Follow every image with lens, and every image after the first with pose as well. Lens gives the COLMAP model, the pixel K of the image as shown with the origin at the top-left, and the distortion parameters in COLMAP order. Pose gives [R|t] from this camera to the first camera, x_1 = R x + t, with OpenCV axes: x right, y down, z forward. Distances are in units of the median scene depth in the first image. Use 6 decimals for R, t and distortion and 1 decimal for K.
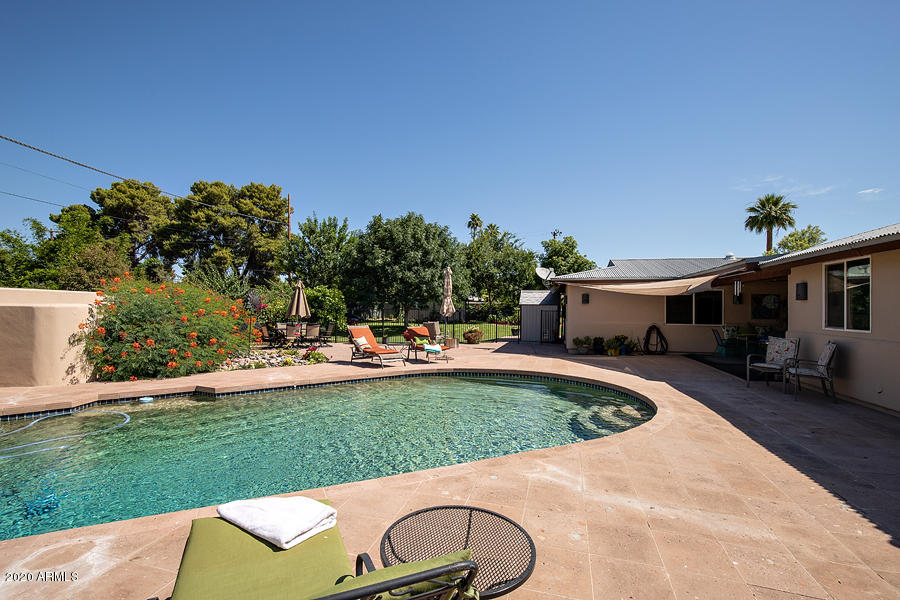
lens RADIAL K [[420.5, 0, 451.4], [0, 420.5, 302.6], [0, 0, 1]] dist [-0.029487, 0.003457]
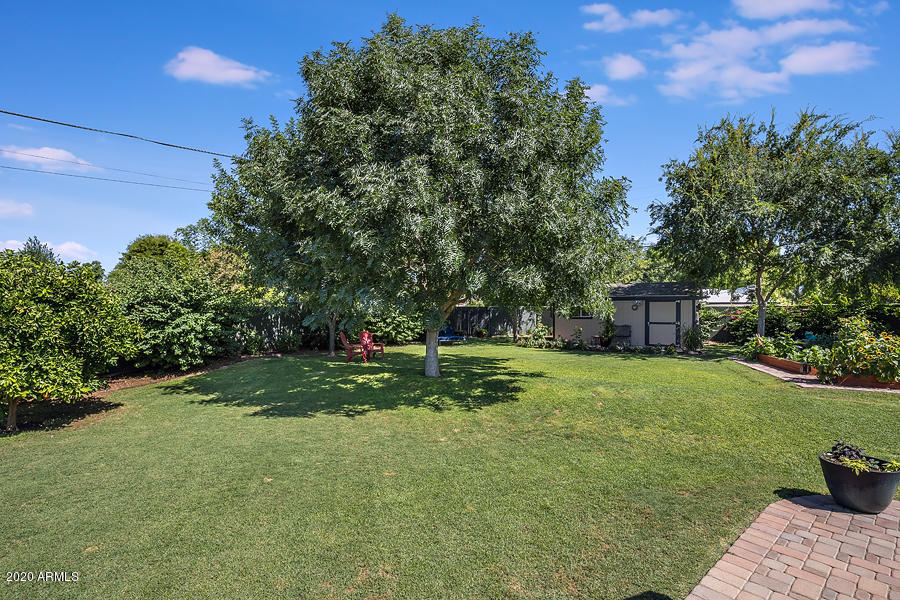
lens RADIAL K [[420.5, 0, 450.5], [0, 420.5, 303.1], [0, 0, 1]] dist [-0.029487, 0.003457]
pose [[0.816348, -0.012258, -0.577430, 0.088105], [0.002206, 0.999834, -0.018107, 0.005760], [0.577556, 0.013508, 0.816239, 0.575353]]
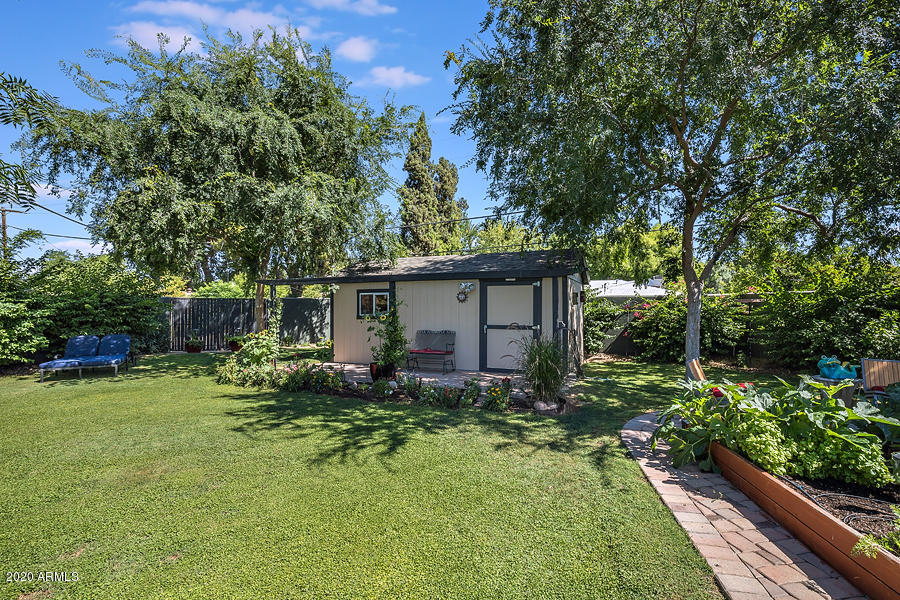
lens RADIAL K [[420.5, 0, 449.4], [0, 420.5, 303.1], [0, 0, 1]] dist [-0.029487, 0.003457]
pose [[0.902241, -0.012939, -0.431038, 0.083406], [0.008650, 0.999892, -0.011908, 0.009564], [0.431146, 0.007015, 0.902255, 0.913847]]
